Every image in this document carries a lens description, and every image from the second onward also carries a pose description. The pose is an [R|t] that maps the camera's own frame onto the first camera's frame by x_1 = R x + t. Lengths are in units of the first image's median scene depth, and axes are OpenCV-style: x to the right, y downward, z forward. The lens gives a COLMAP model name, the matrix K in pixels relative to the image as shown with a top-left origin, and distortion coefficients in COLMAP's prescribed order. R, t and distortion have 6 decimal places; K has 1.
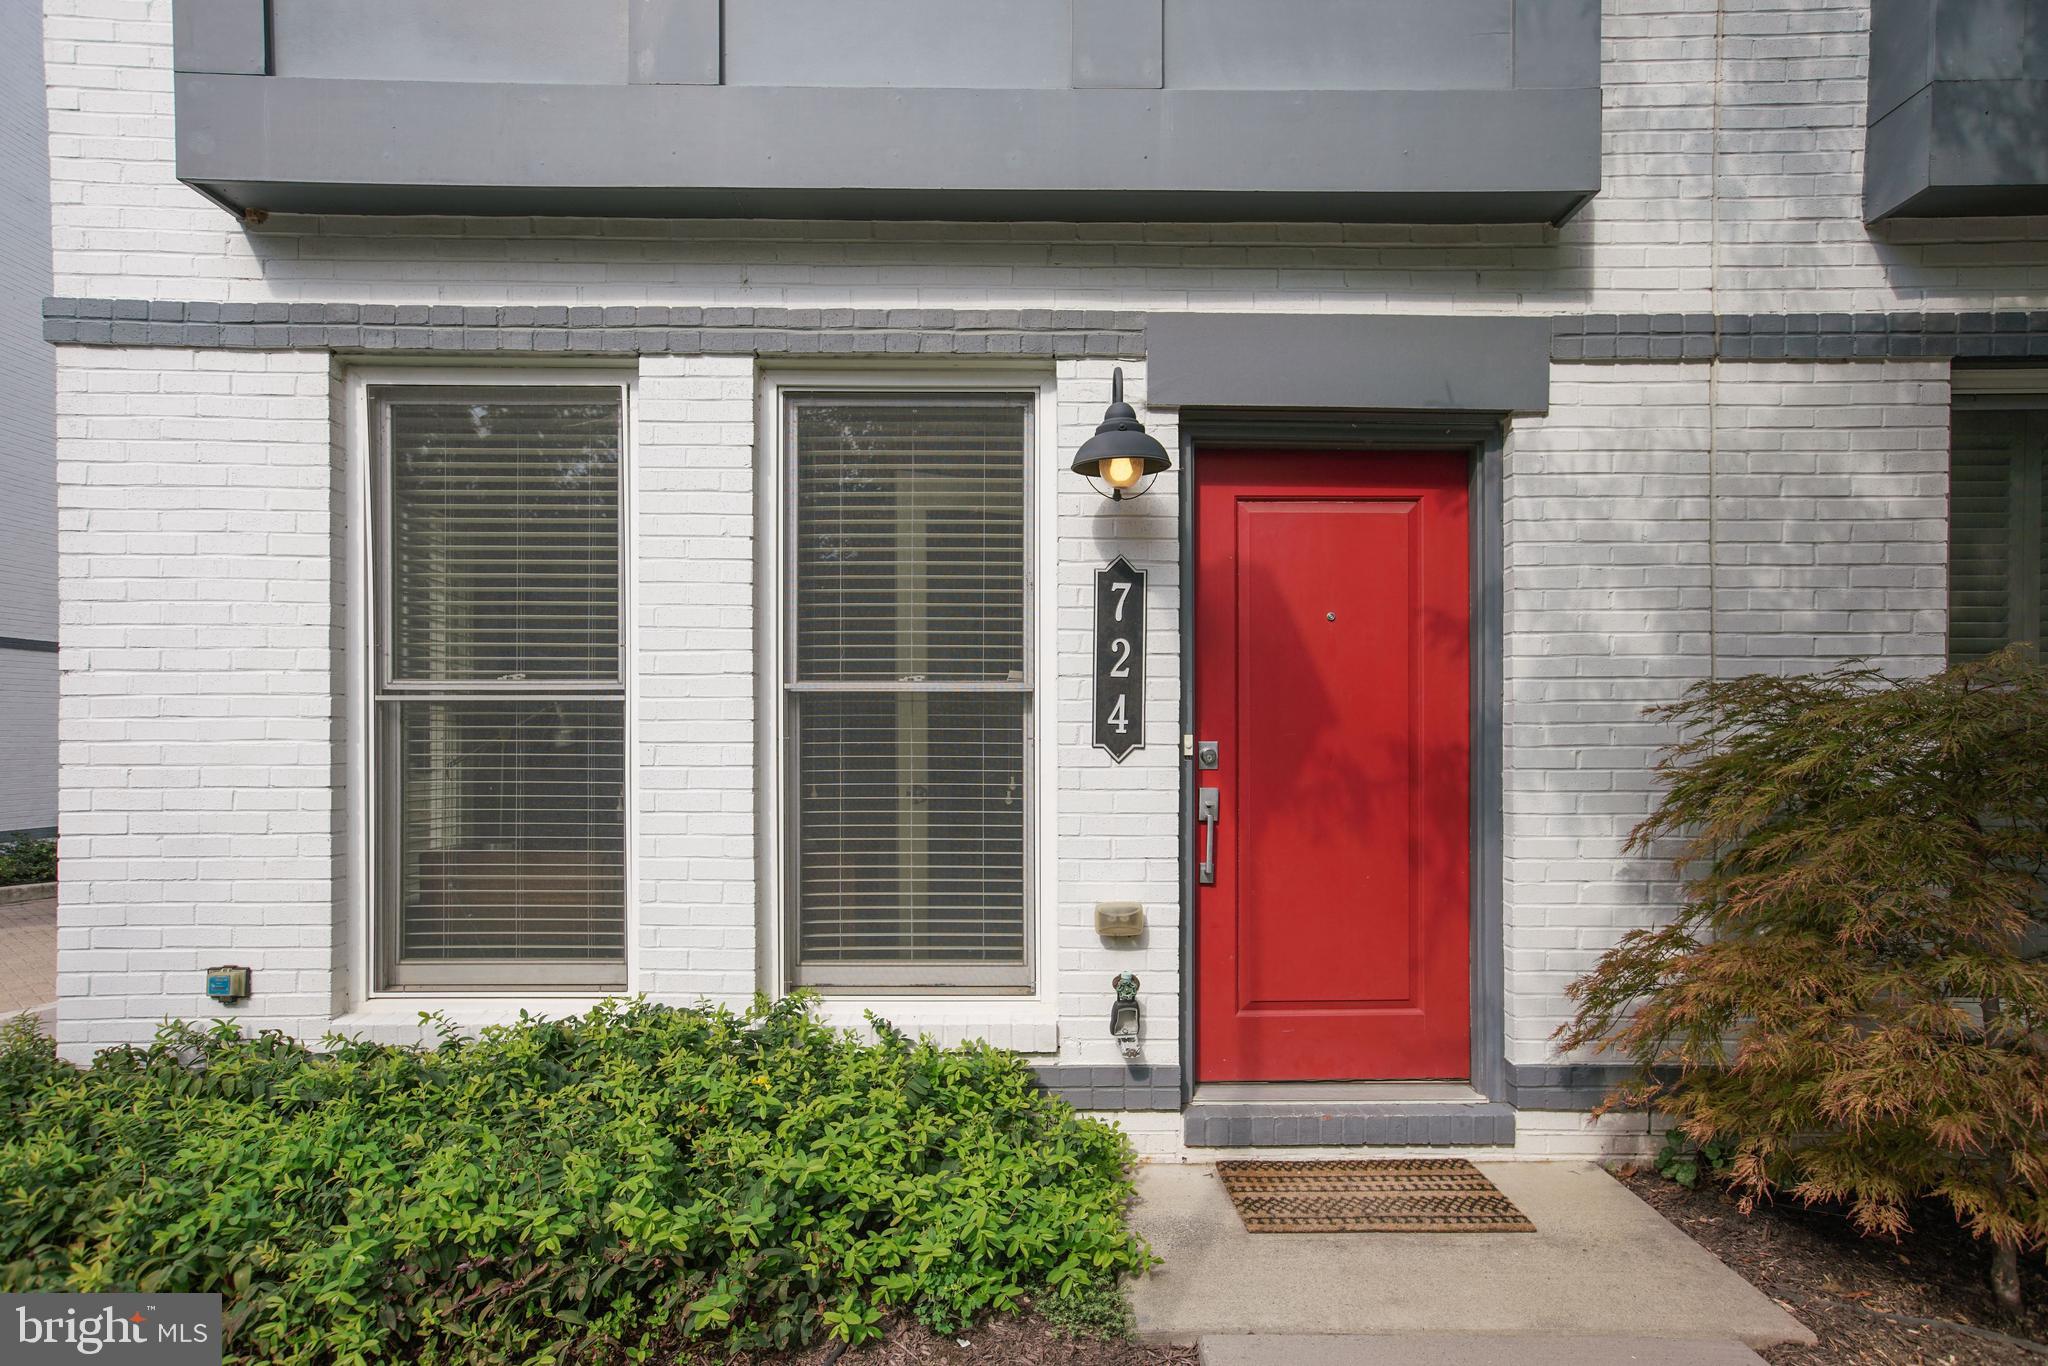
lens RADIAL K [[1108.8, 0, 1028.9], [0, 1108.8, 693.6], [0, 0, 1]] dist [0.010795, 0.003137]
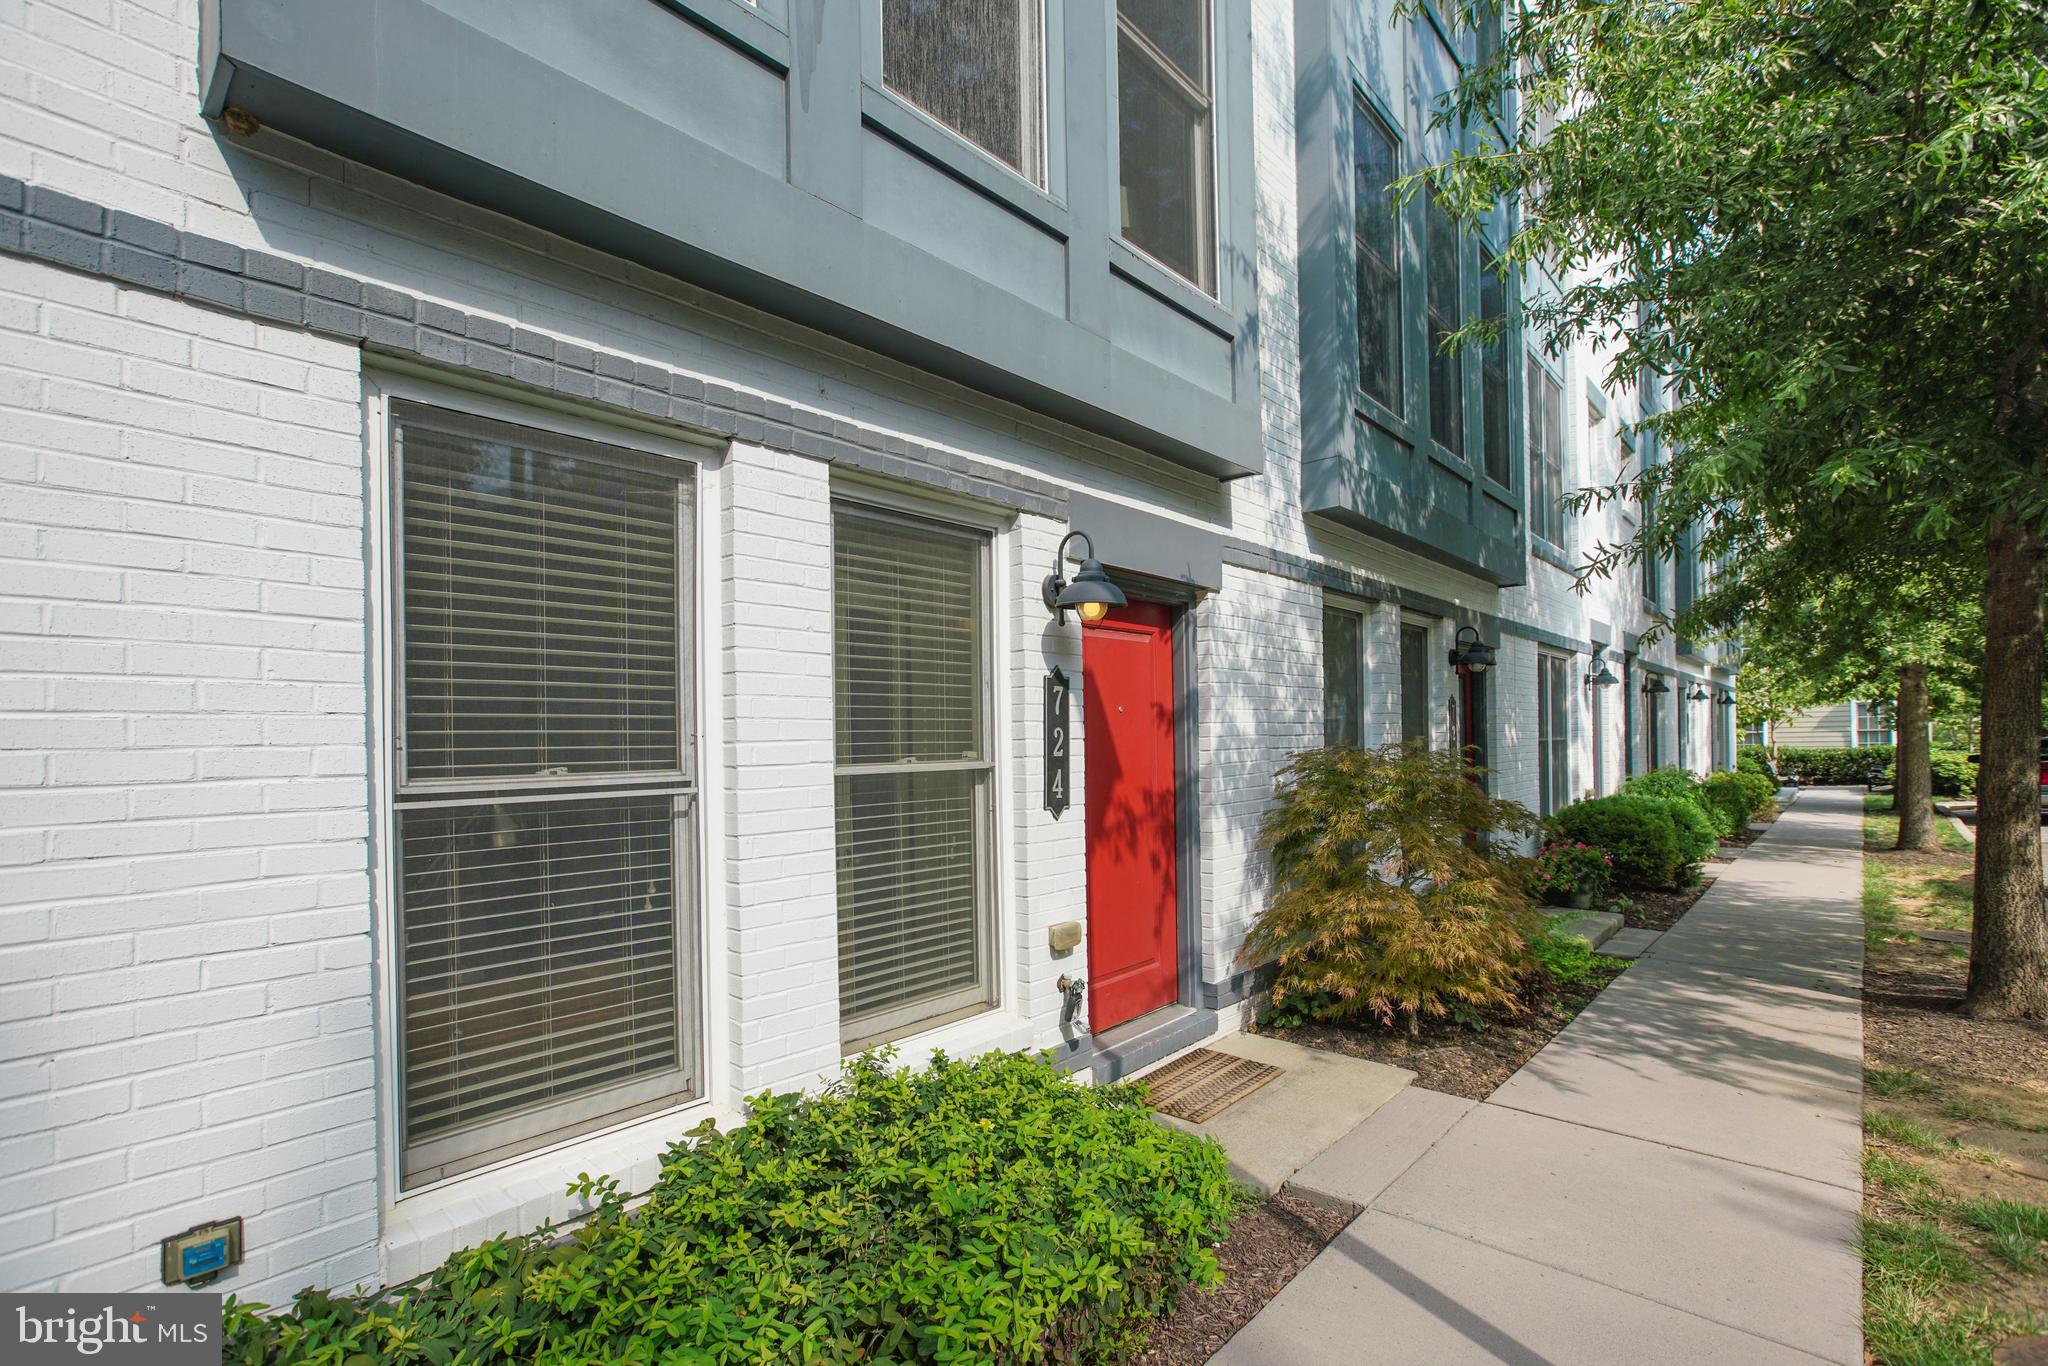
lens RADIAL K [[950.1, 0, 1033.3], [0, 950.1, 694.4], [0, 0, 1]] dist [-0.015995, 0.013199]
pose [[0.672280, 0.022003, 0.739970, -0.785573], [-0.015099, 0.999758, -0.016011, -0.070234], [-0.740143, -0.000409, 0.672449, 0.242553]]
